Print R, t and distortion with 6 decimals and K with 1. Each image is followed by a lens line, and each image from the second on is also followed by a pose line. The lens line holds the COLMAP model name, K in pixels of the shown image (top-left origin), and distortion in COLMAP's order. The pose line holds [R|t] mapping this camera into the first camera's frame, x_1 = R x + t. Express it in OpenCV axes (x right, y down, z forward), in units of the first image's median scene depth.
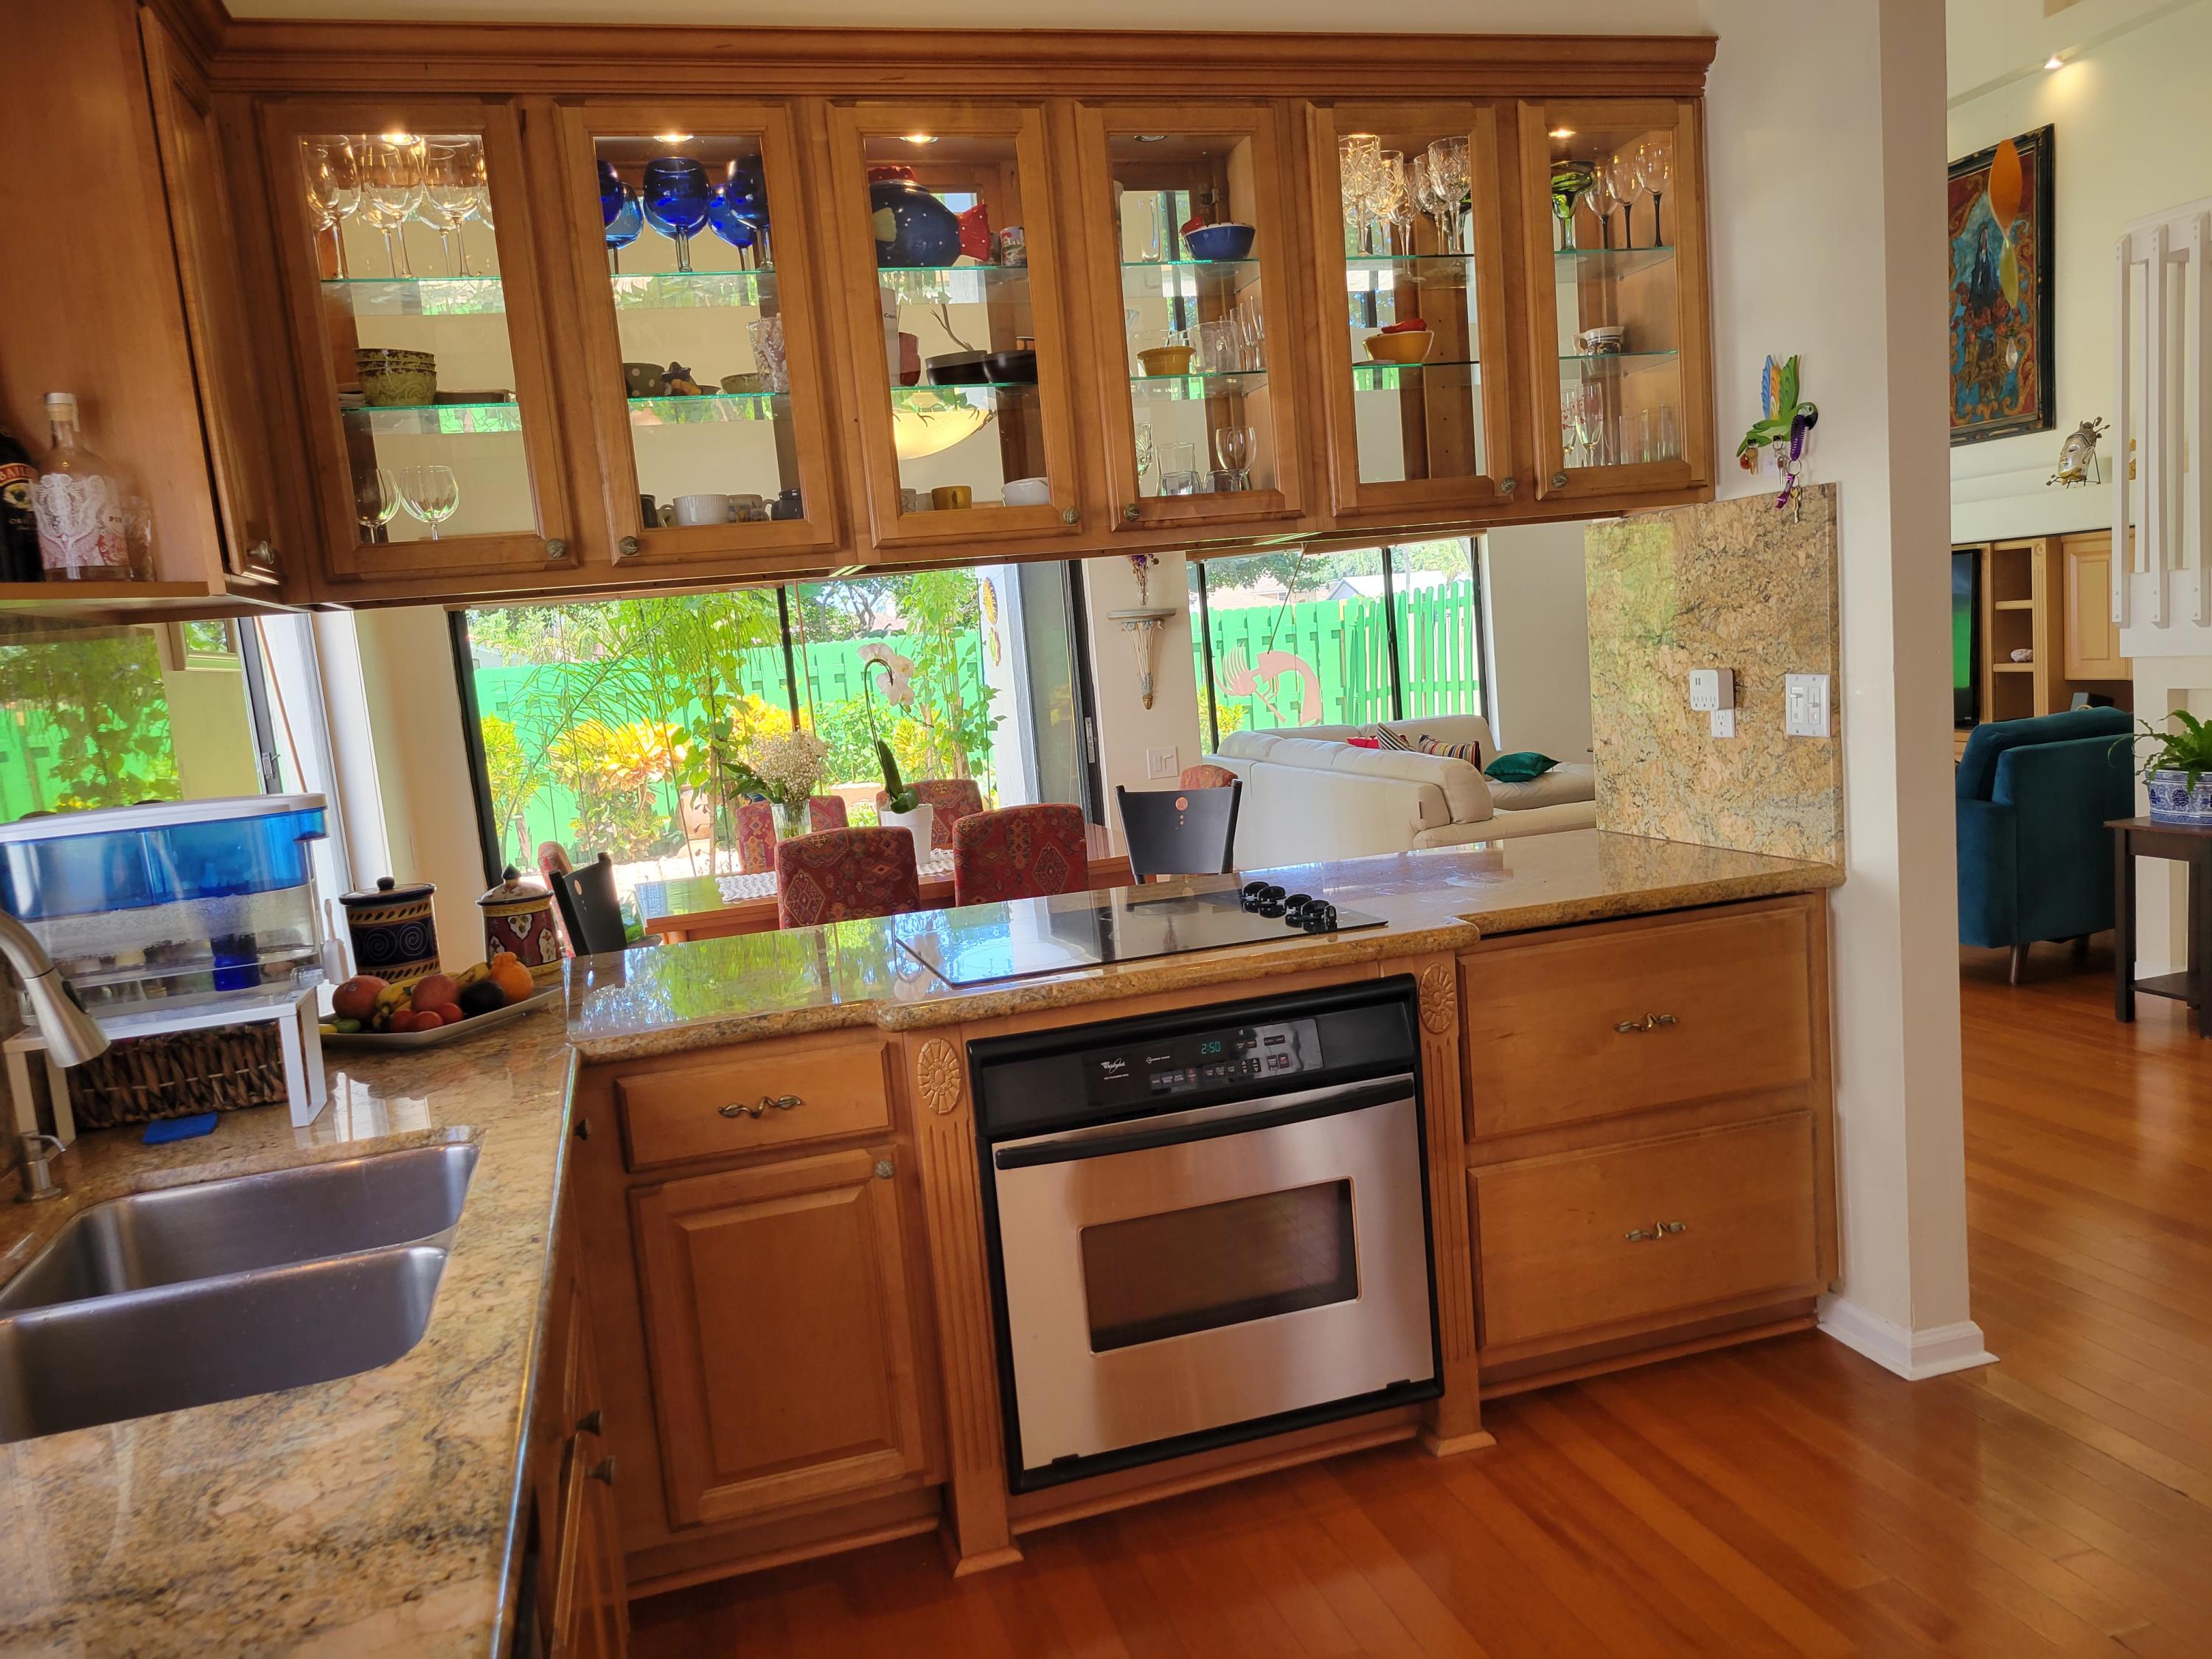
lens RADIAL K [[1676.3, 0, 1100.7], [0, 1676.3, 878.8], [0, 0, 1]] dist [0.002869, -0.003917]
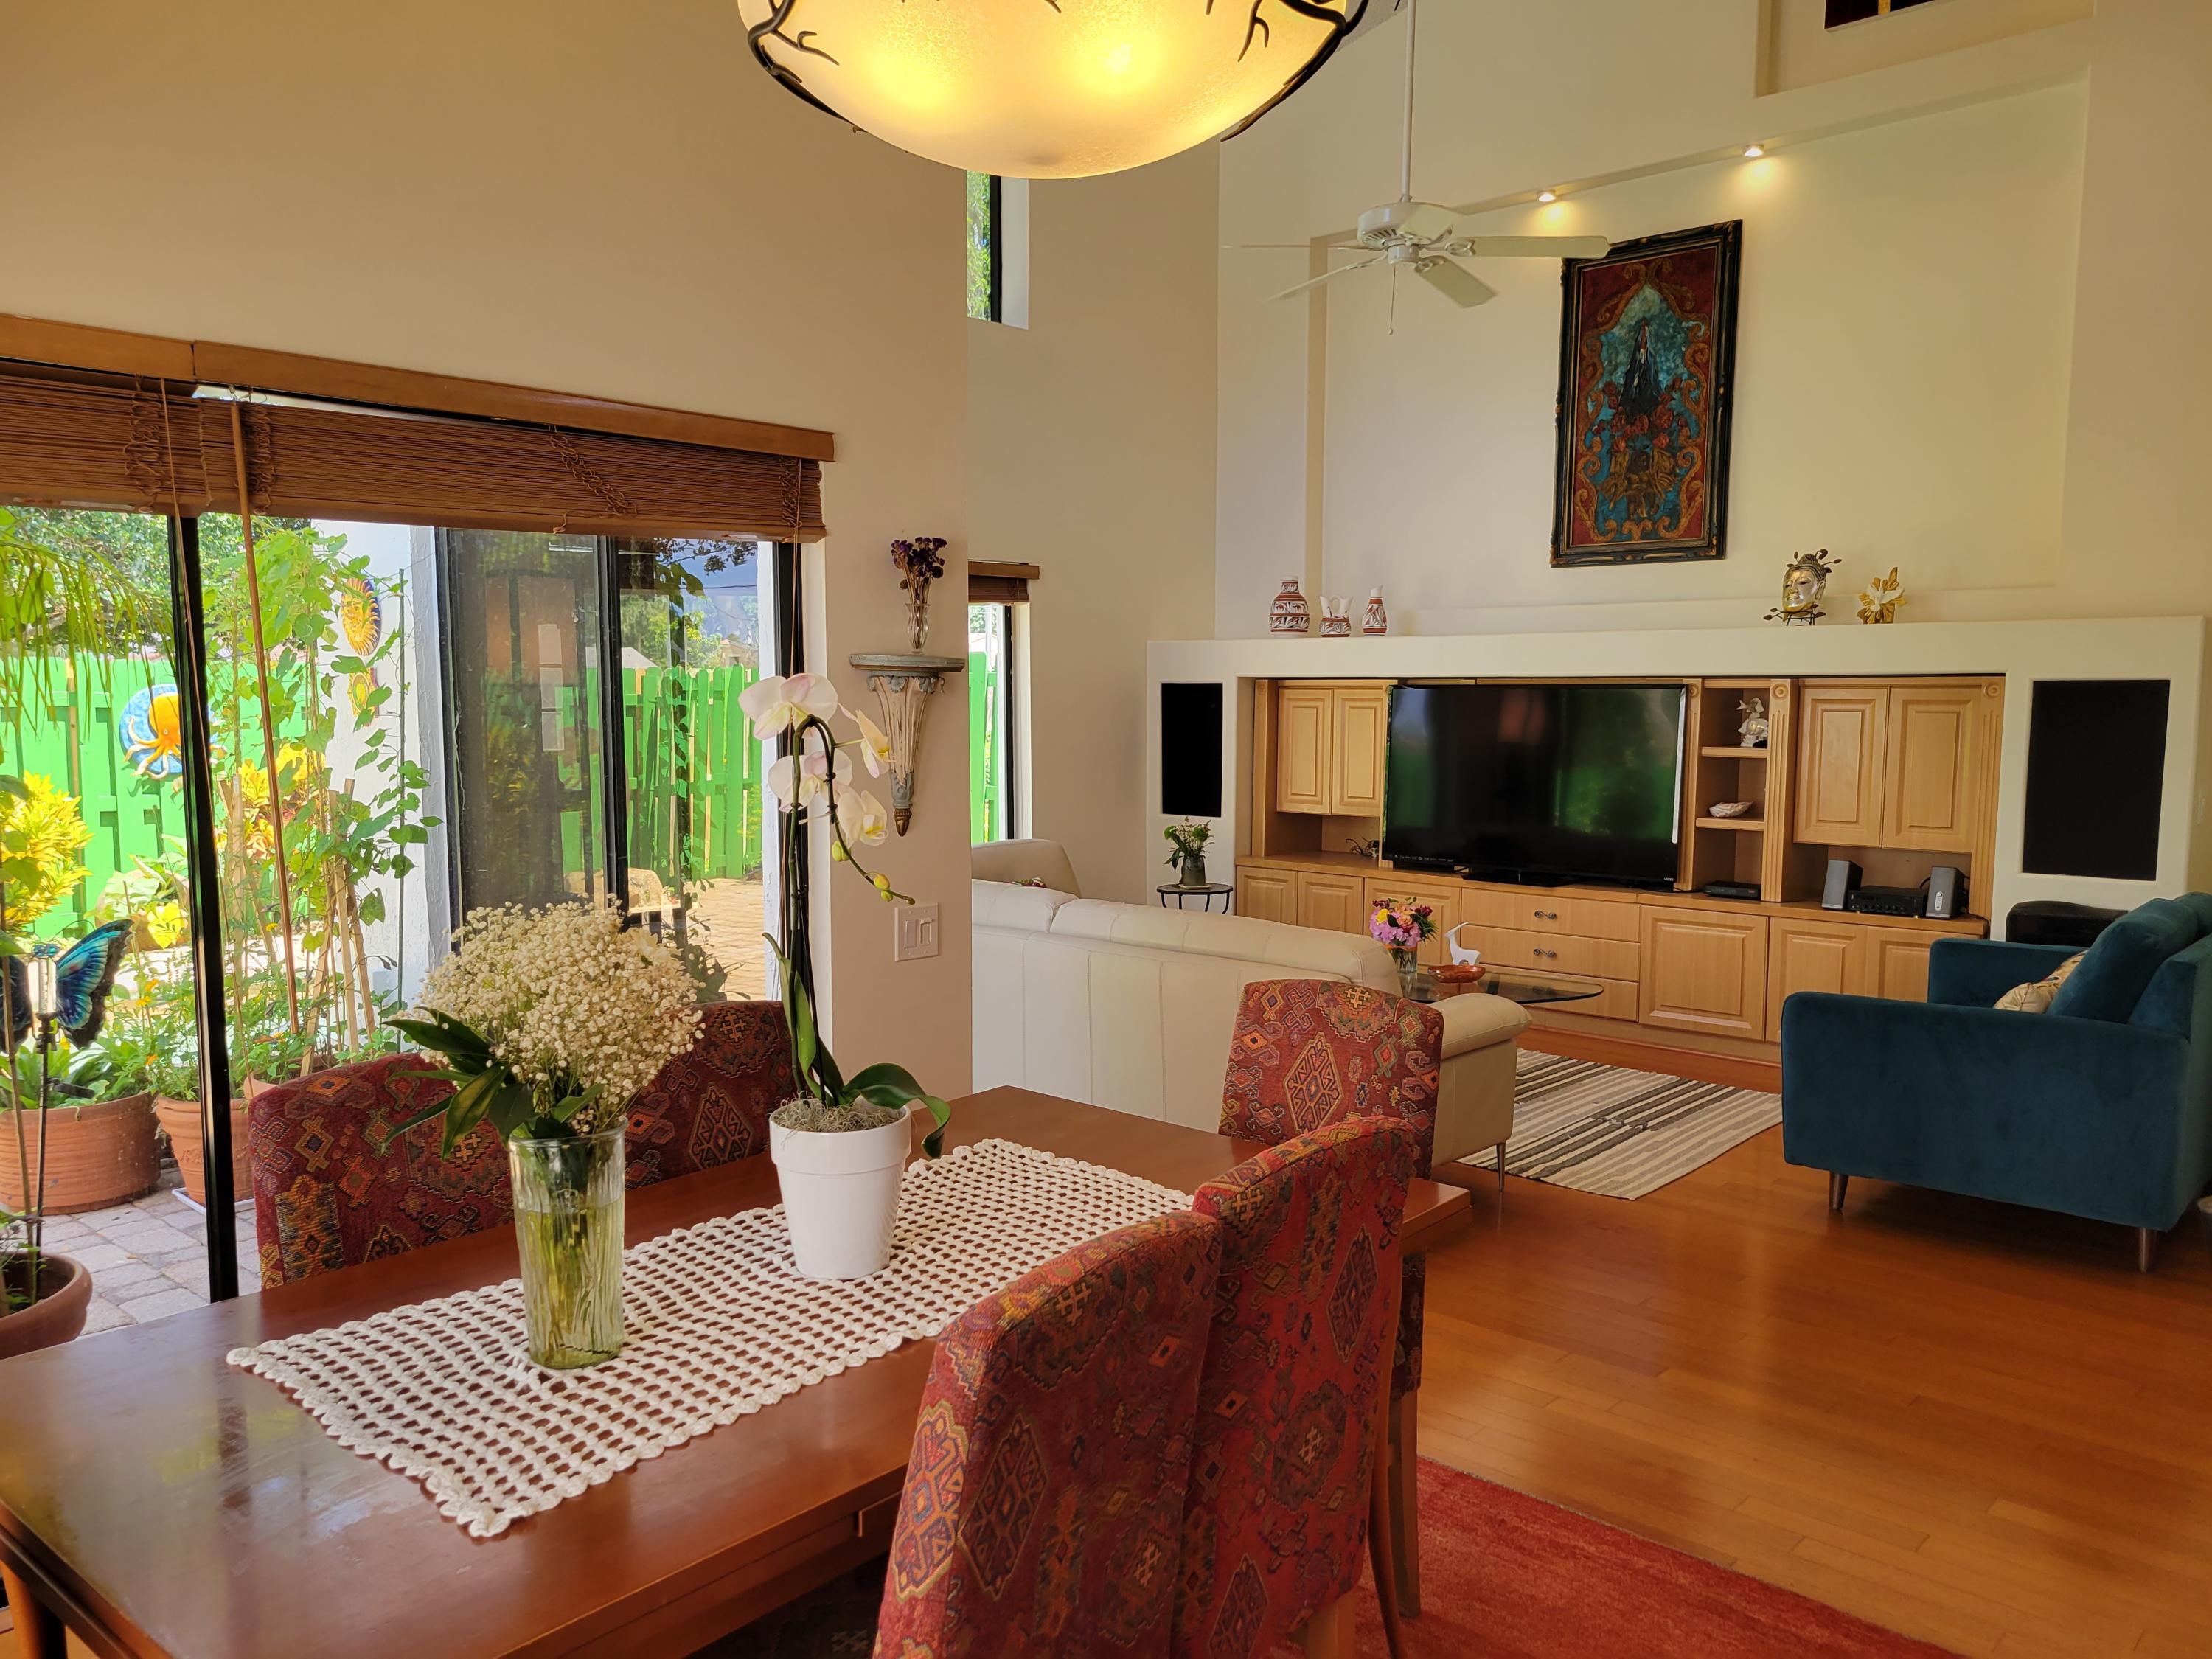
lens RADIAL K [[1676.3, 0, 1100.7], [0, 1676.3, 878.8], [0, 0, 1]] dist [0.002869, -0.003917]
pose [[0.851875, 0.029588, 0.522908, -0.178630], [0.000714, 0.998336, -0.057653, -0.047897], [-0.523744, 0.049486, 0.850437, 0.431770]]
